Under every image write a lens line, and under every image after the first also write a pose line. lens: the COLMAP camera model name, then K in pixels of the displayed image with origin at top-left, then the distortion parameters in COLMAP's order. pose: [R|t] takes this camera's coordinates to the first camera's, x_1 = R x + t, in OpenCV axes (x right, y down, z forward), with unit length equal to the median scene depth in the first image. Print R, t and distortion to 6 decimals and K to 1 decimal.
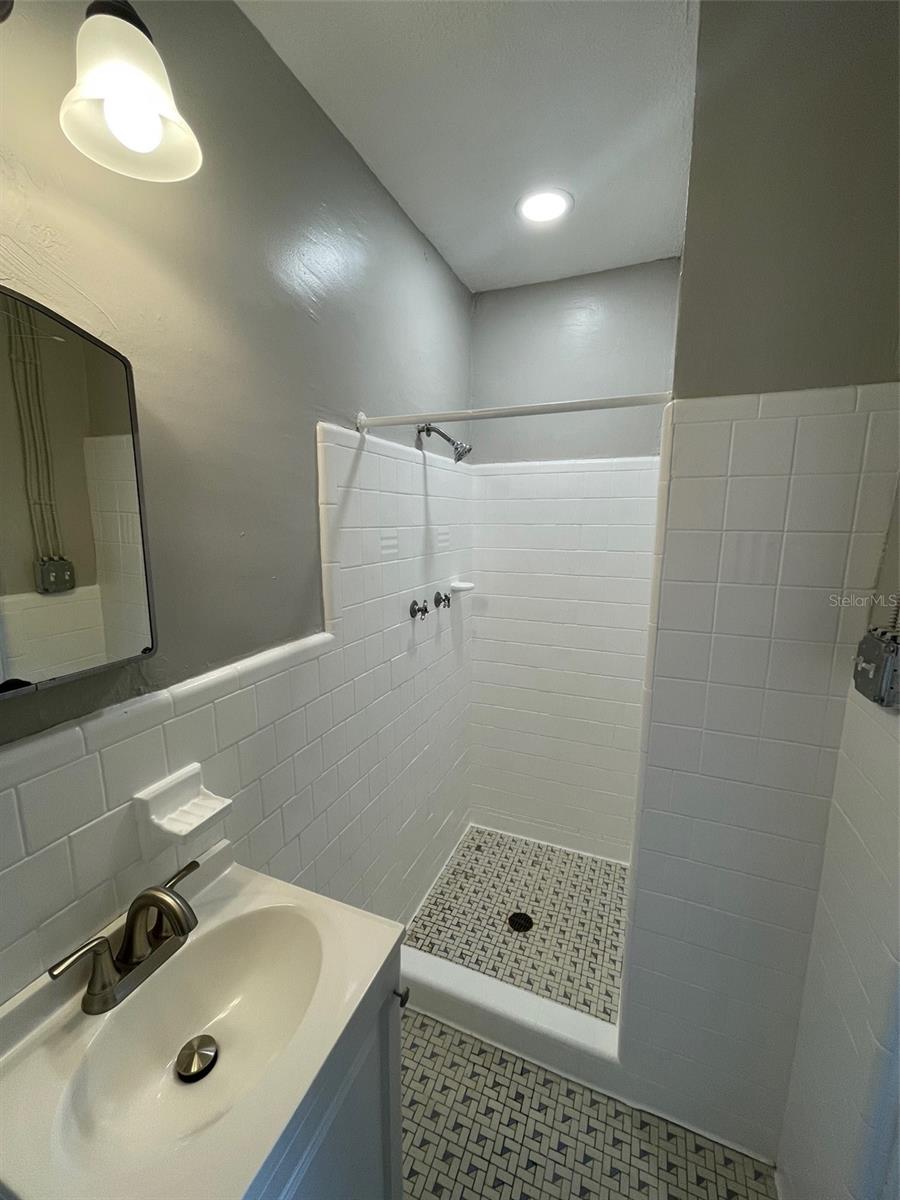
lens RADIAL K [[486.4, 0, 448.0], [0, 486.4, 602.5], [0, 0, 1]] dist [-0.002182, 0.000392]
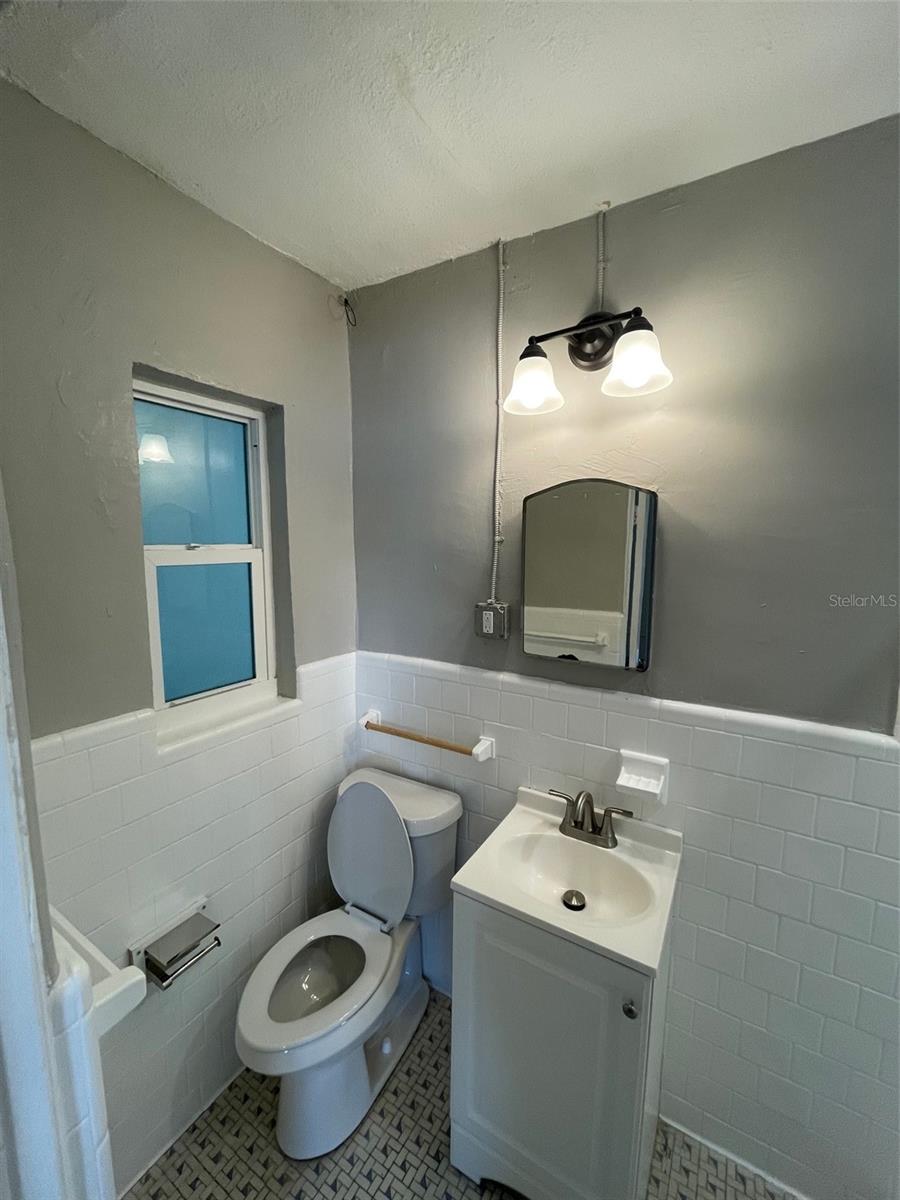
lens RADIAL K [[486.4, 0, 448.0], [0, 486.4, 602.5], [0, 0, 1]] dist [-0.002182, 0.000392]
pose [[-0.151957, 0.132471, -0.979469, 0.936923], [-0.176580, 0.971396, 0.158774, -0.232205], [0.972486, 0.197081, -0.124218, 0.503062]]
